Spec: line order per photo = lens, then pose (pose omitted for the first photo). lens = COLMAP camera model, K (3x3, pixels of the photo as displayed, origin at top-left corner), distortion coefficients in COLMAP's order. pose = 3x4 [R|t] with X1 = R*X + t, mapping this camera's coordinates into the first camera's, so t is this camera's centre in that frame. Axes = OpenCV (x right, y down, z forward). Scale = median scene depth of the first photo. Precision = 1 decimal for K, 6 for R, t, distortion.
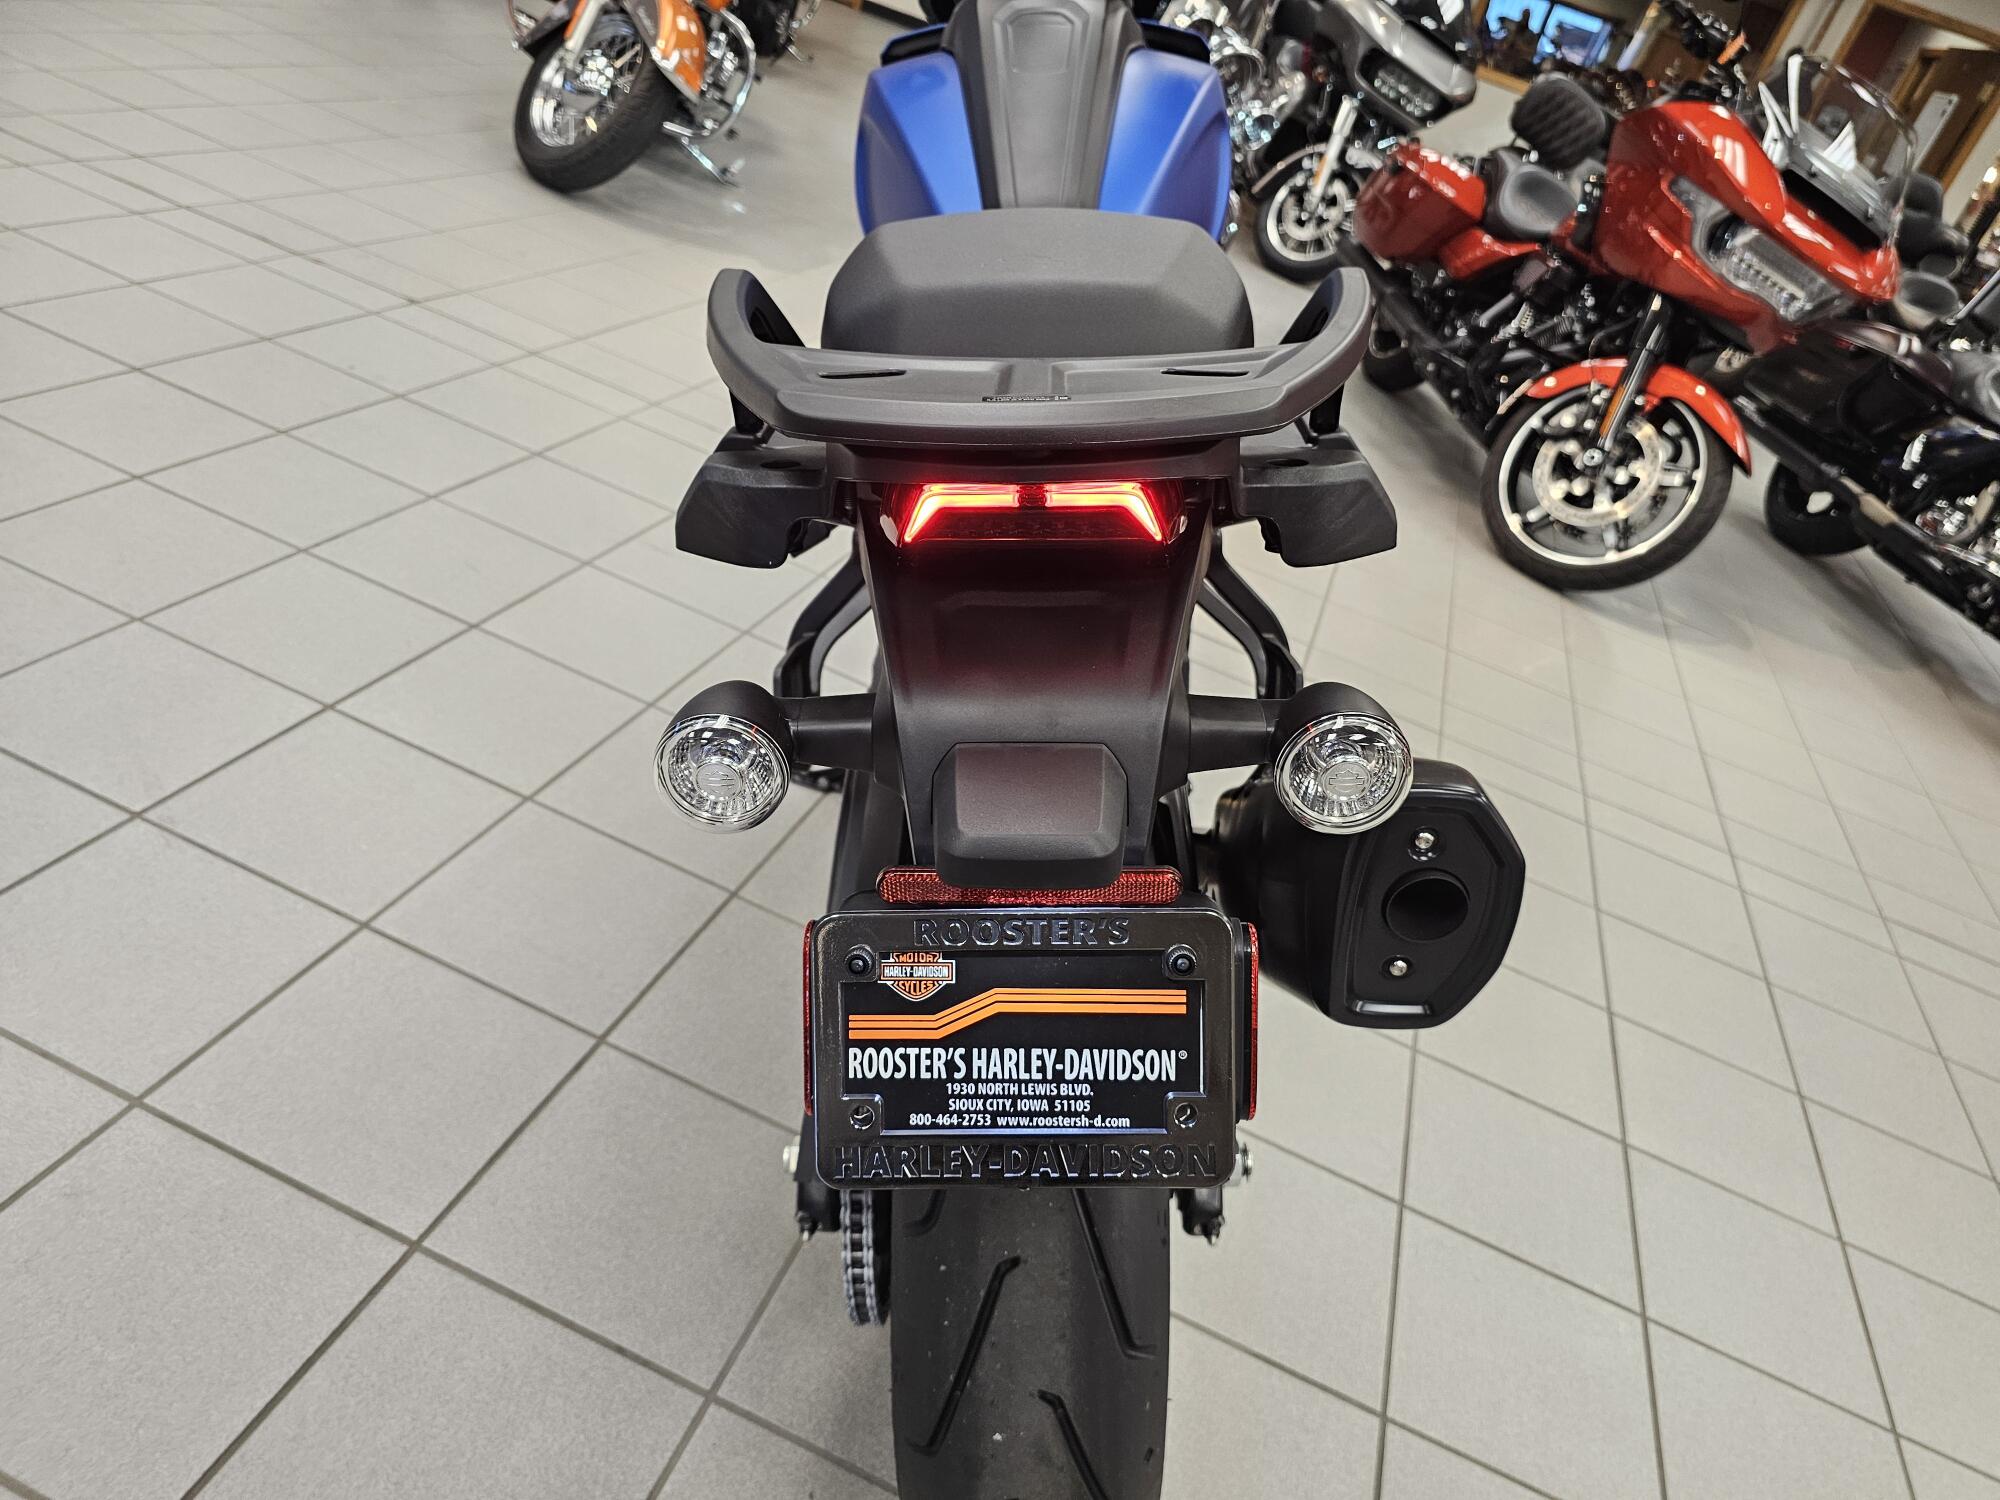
lens RADIAL K [[1358.7, 0, 1000.0], [0, 1358.7, 750.0], [0, 0, 1]] dist [0.013664, -0.016217]
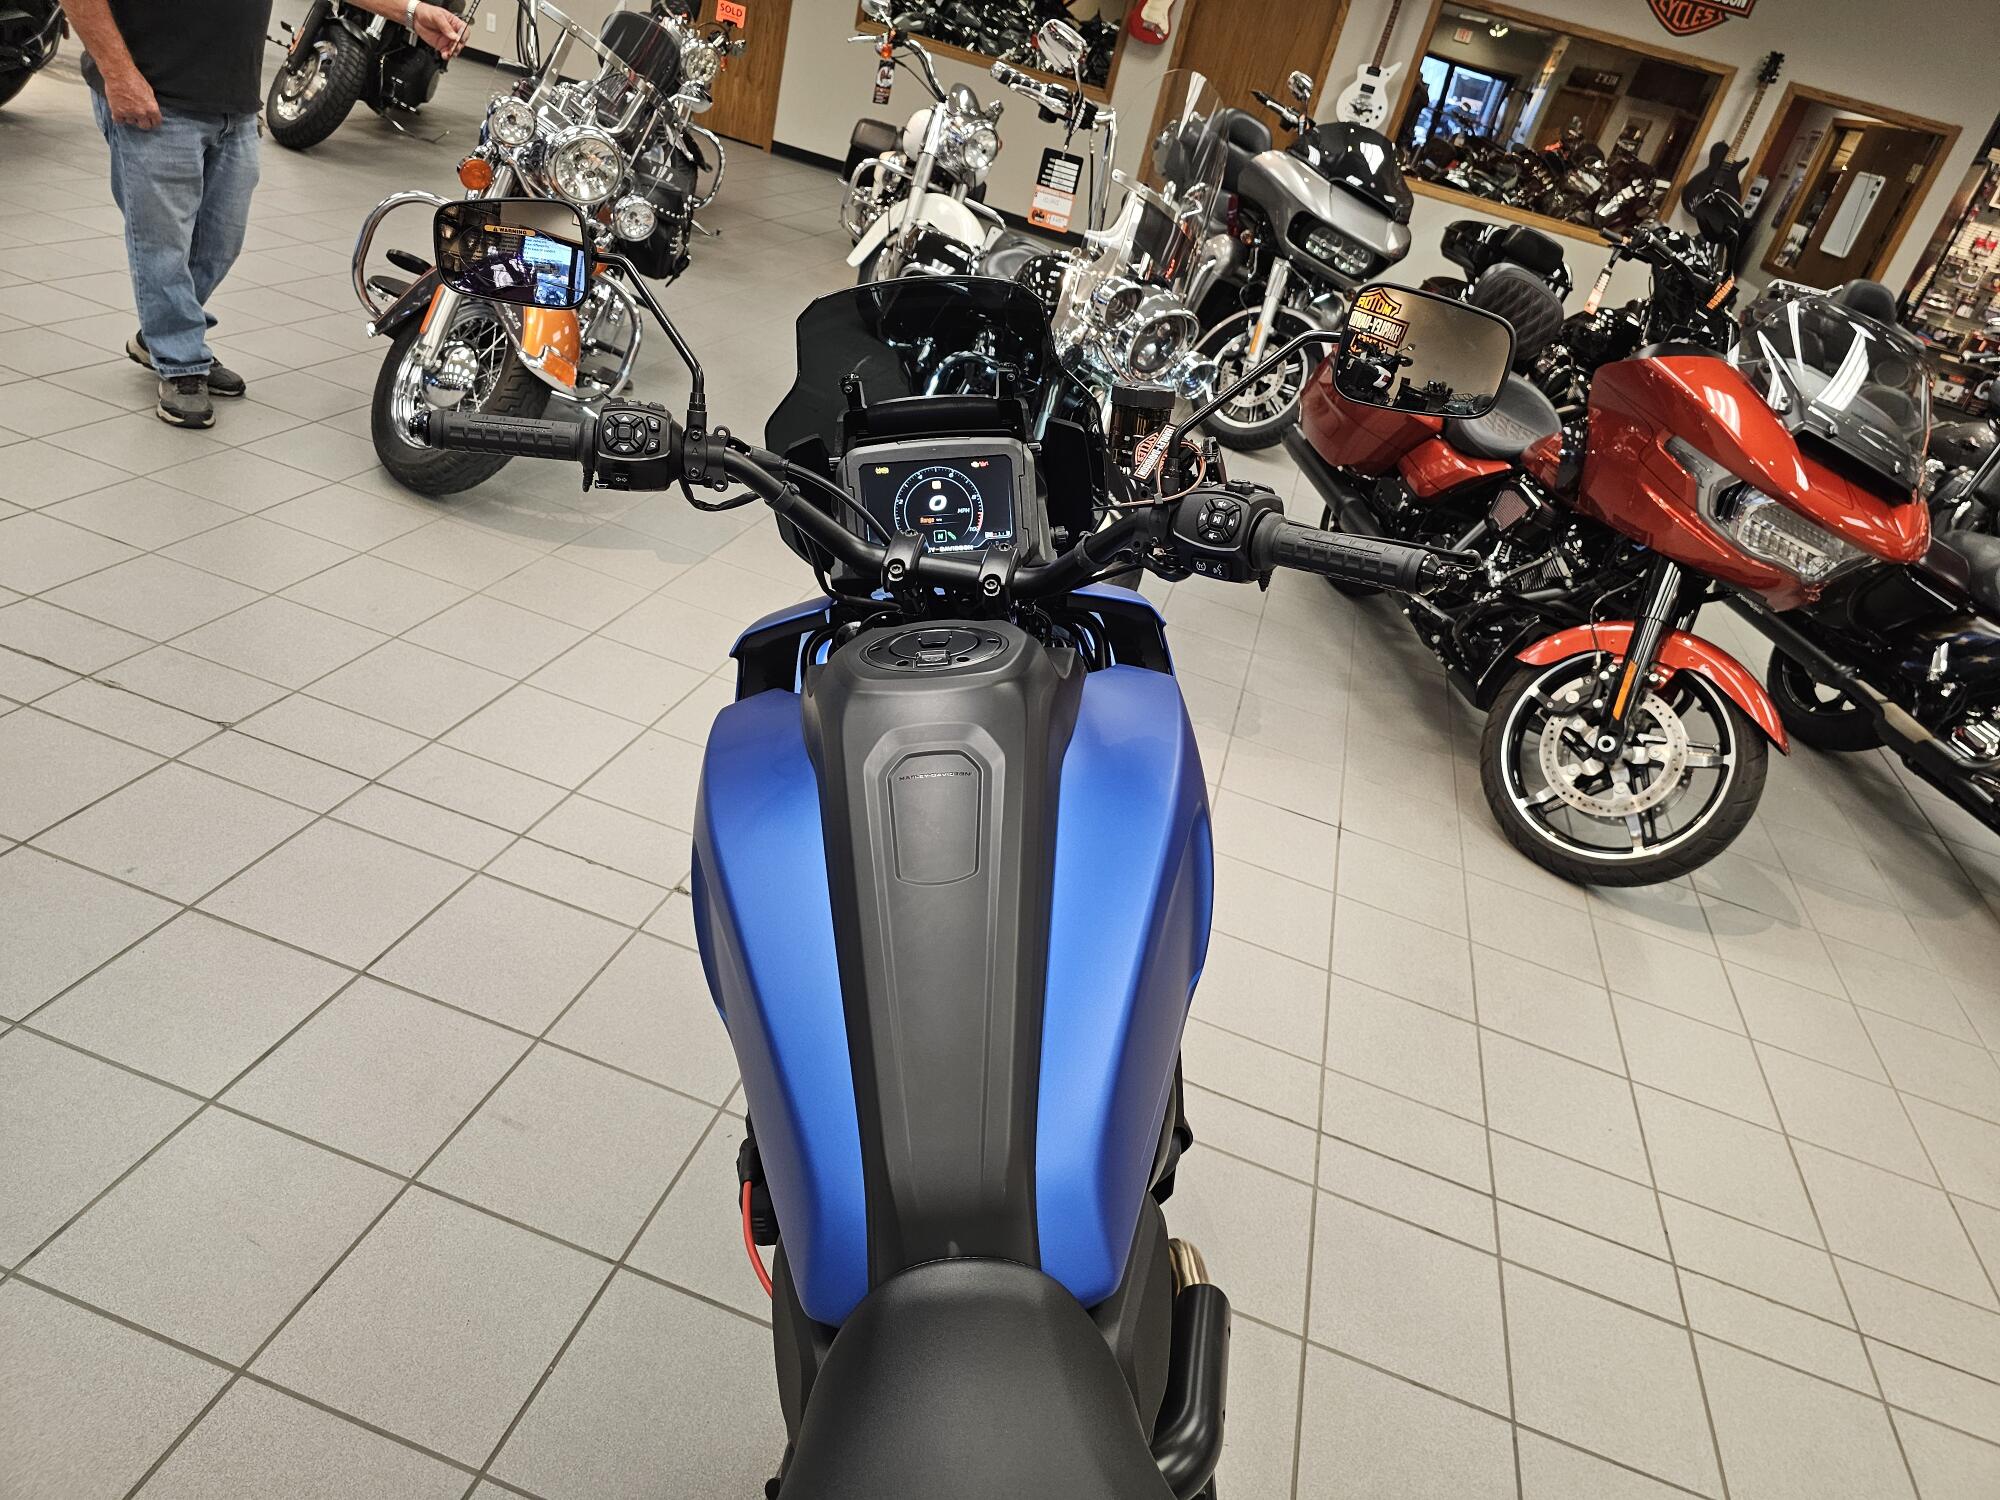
lens RADIAL K [[1338.9, 0, 997.0], [0, 1338.9, 711.6], [0, 0, 1]] dist [0.035364, -0.036569]
pose [[0.996984, -0.073713, 0.024282, 0.018768], [0.074900, 0.995820, -0.052277, -0.202279], [-0.020327, 0.053938, 0.998337, 0.122727]]
